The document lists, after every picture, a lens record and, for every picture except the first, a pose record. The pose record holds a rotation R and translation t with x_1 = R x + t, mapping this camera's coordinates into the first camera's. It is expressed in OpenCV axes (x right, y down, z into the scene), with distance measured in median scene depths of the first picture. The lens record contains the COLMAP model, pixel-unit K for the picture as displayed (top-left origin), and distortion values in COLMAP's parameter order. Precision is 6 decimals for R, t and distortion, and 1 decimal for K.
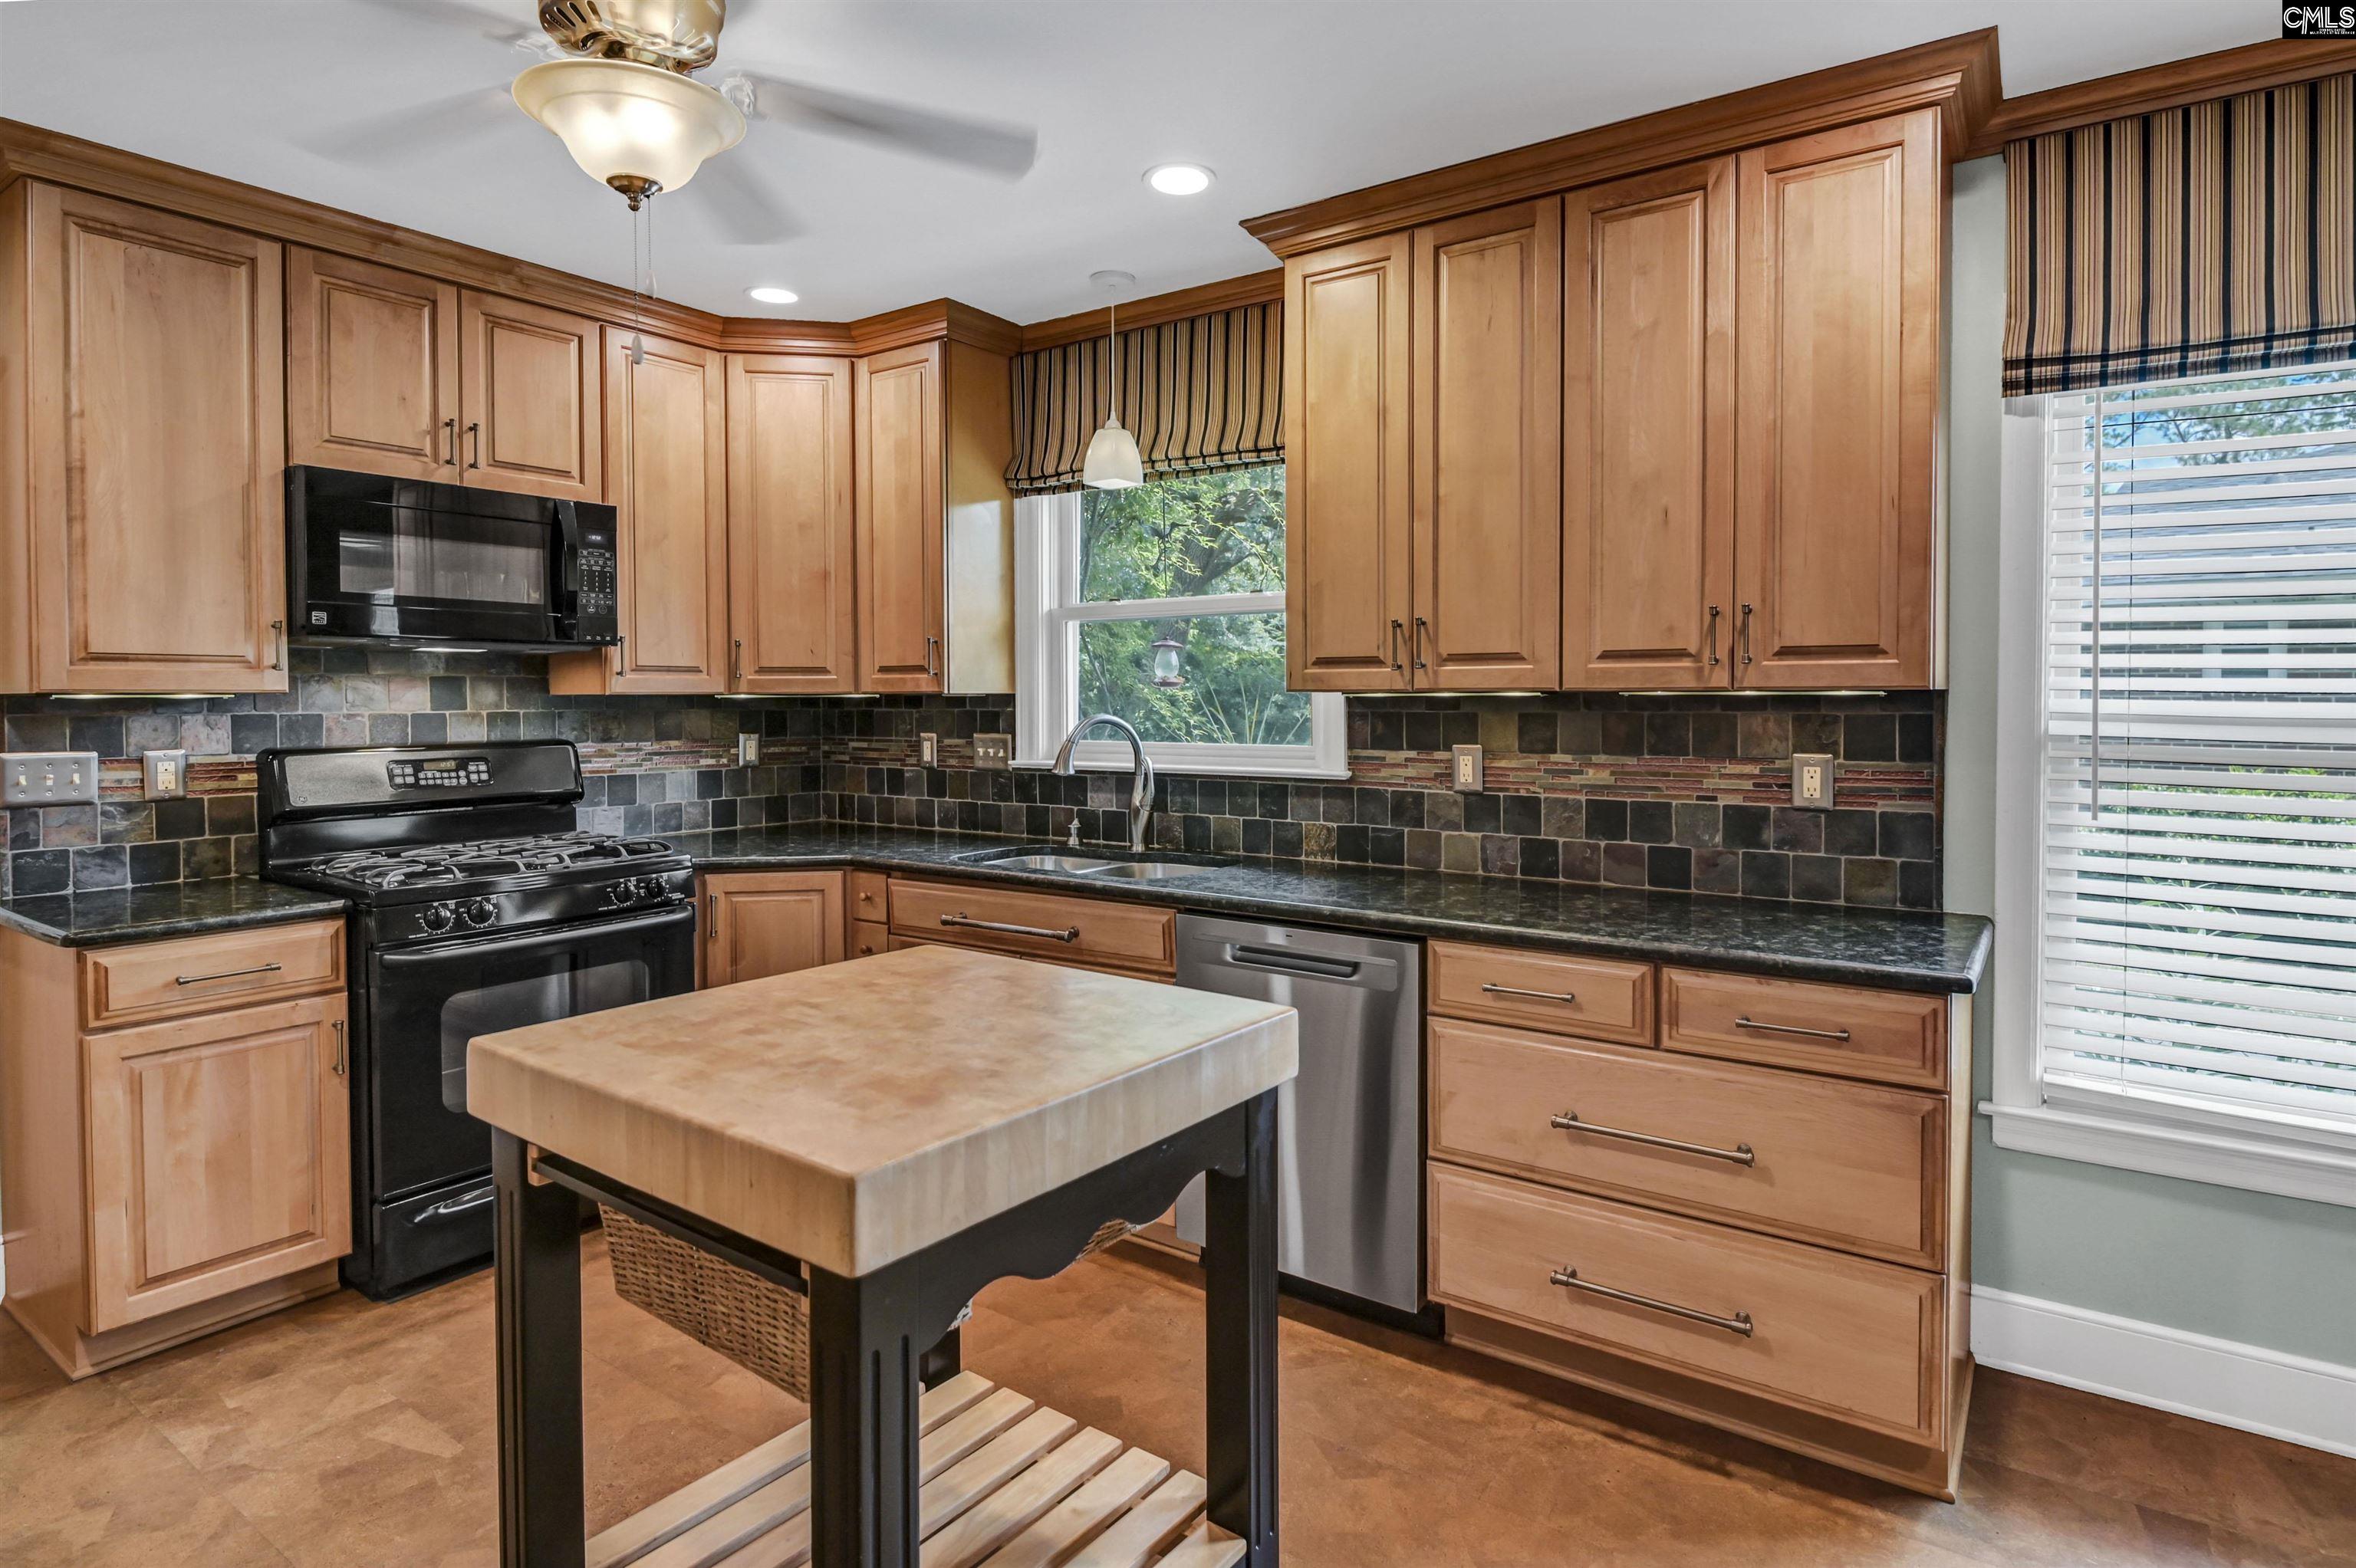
lens RADIAL K [[1195.4, 0, 1166.8], [0, 1195.4, 718.0], [0, 0, 1]] dist [-0.012744, -0.001159]
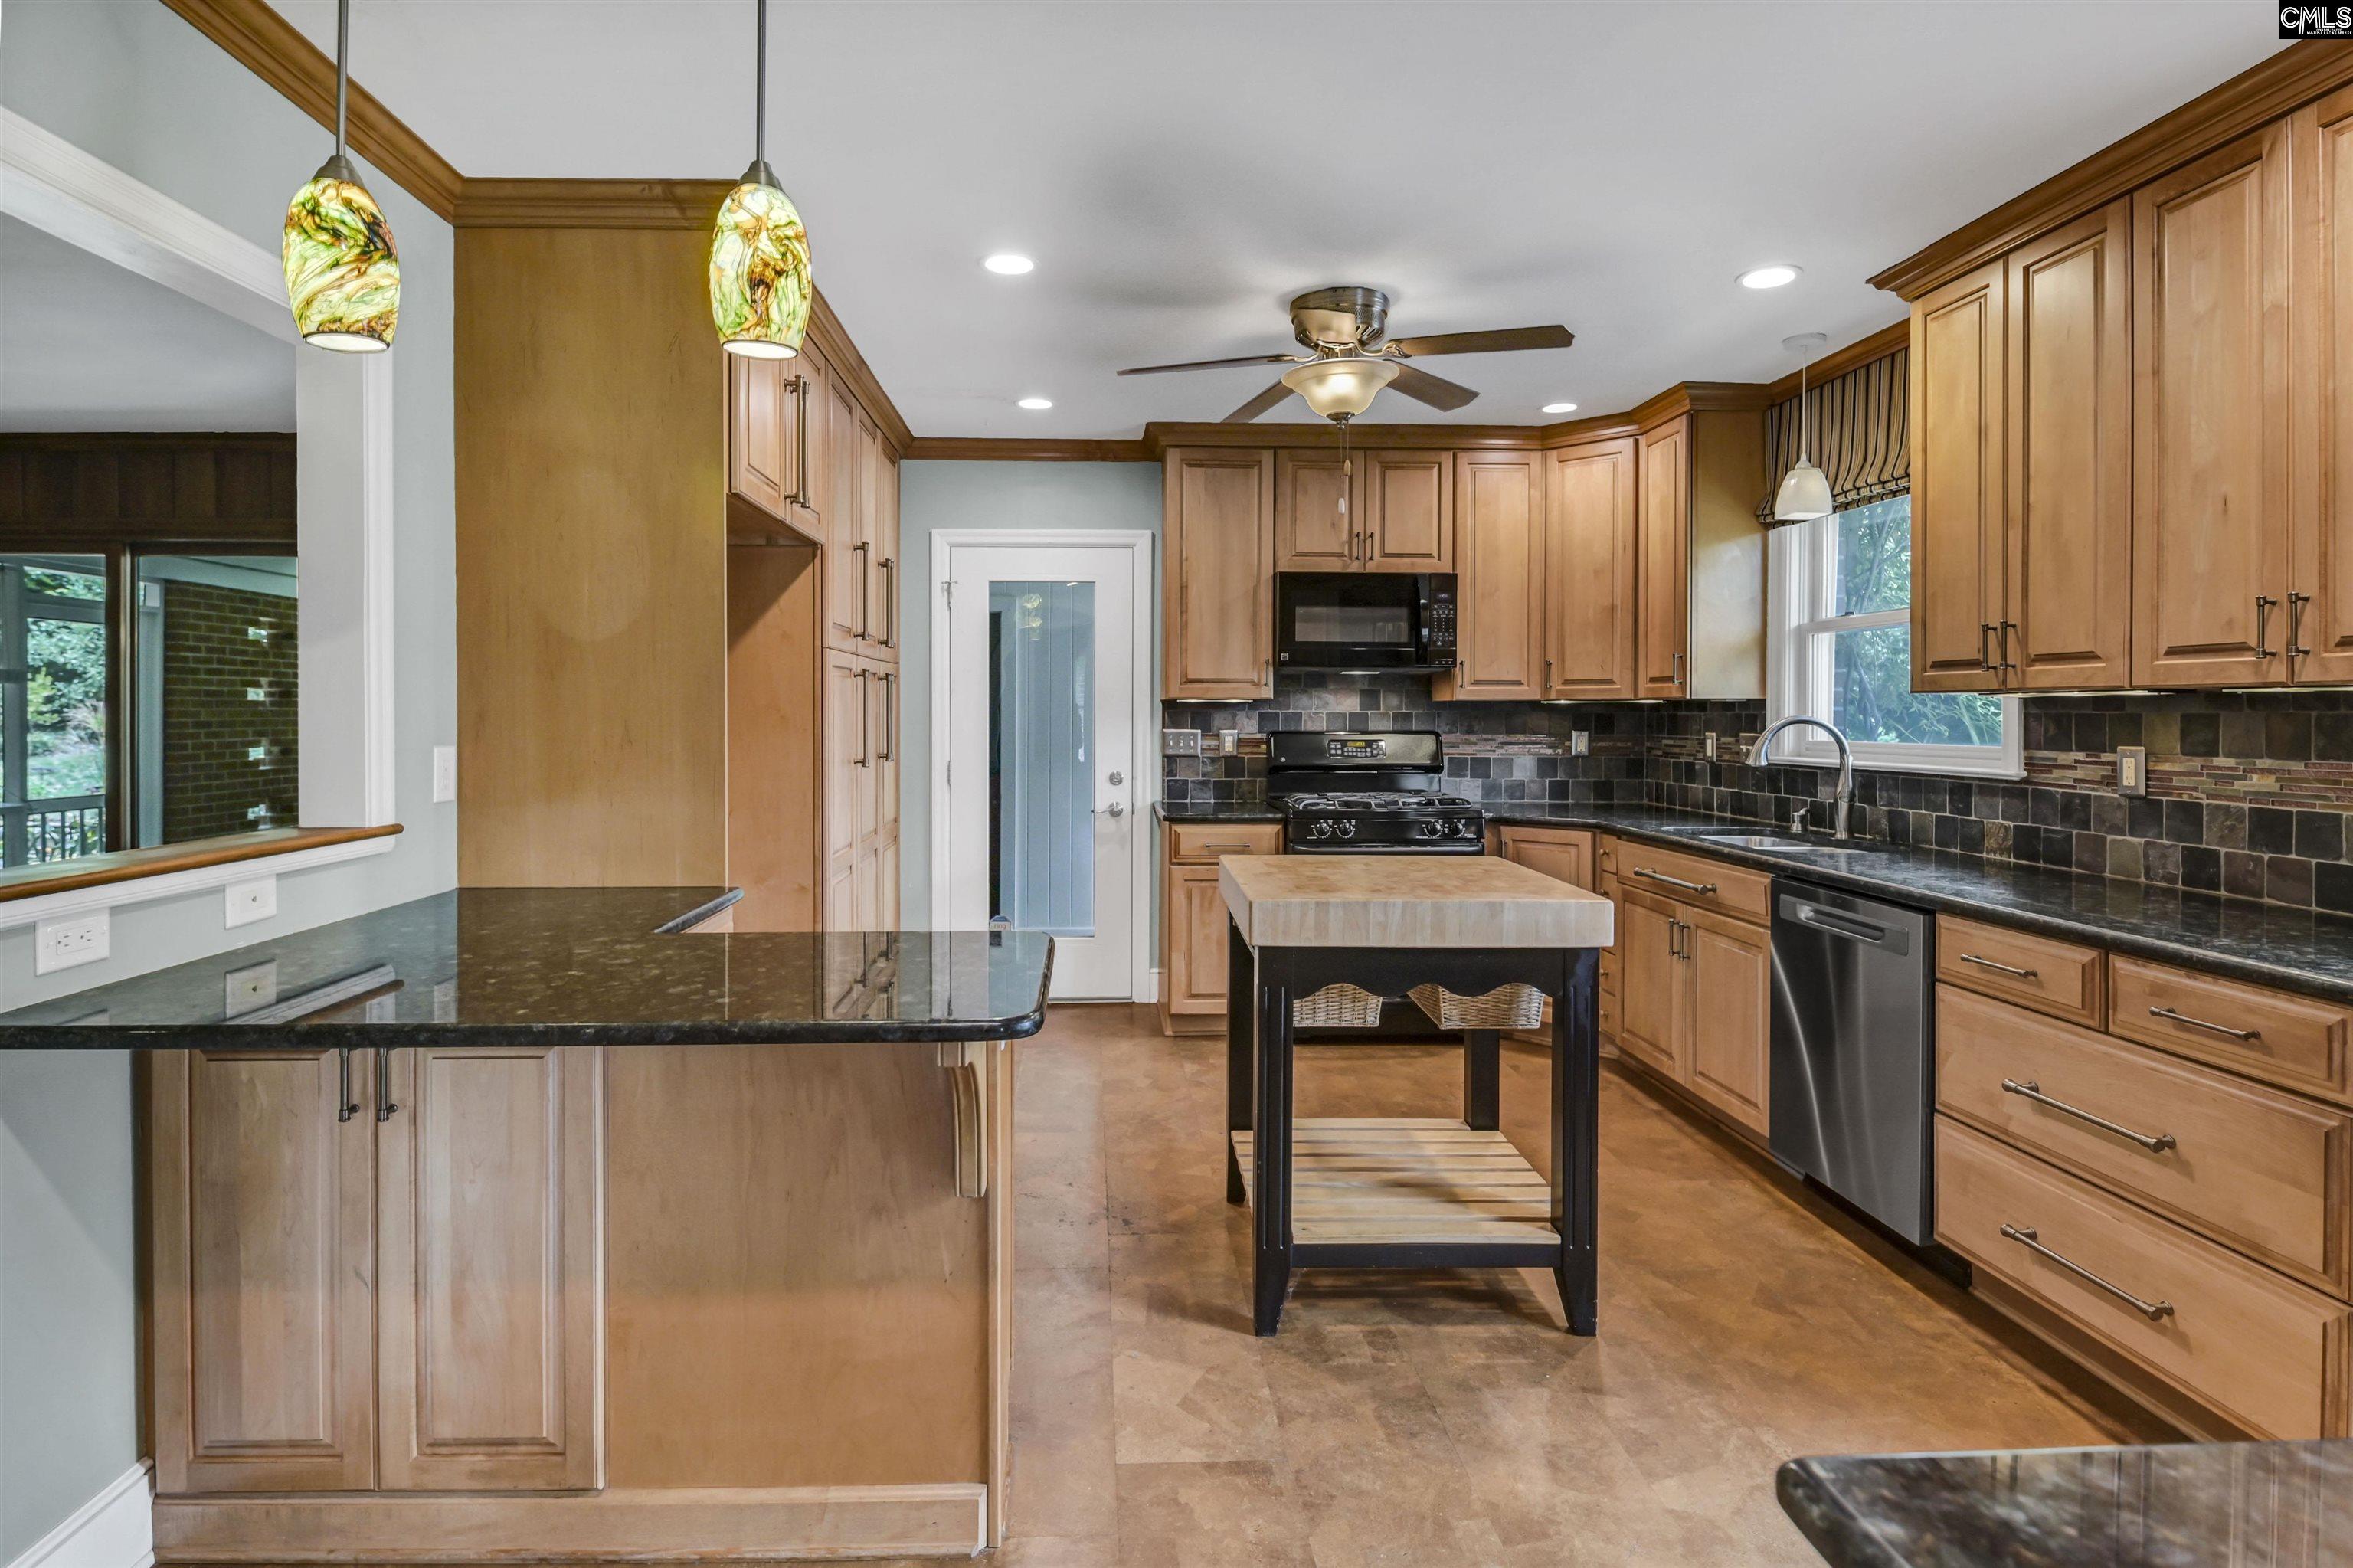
lens RADIAL K [[1168.3, 0, 1171.2], [0, 1168.3, 708.2], [0, 0, 1]] dist [-0.000404, -0.023795]
pose [[0.614664, 0.000152, -0.788789, 0.529350], [-0.017230, 0.999764, -0.013234, 0.017689], [0.788601, 0.021726, 0.614522, -0.195140]]
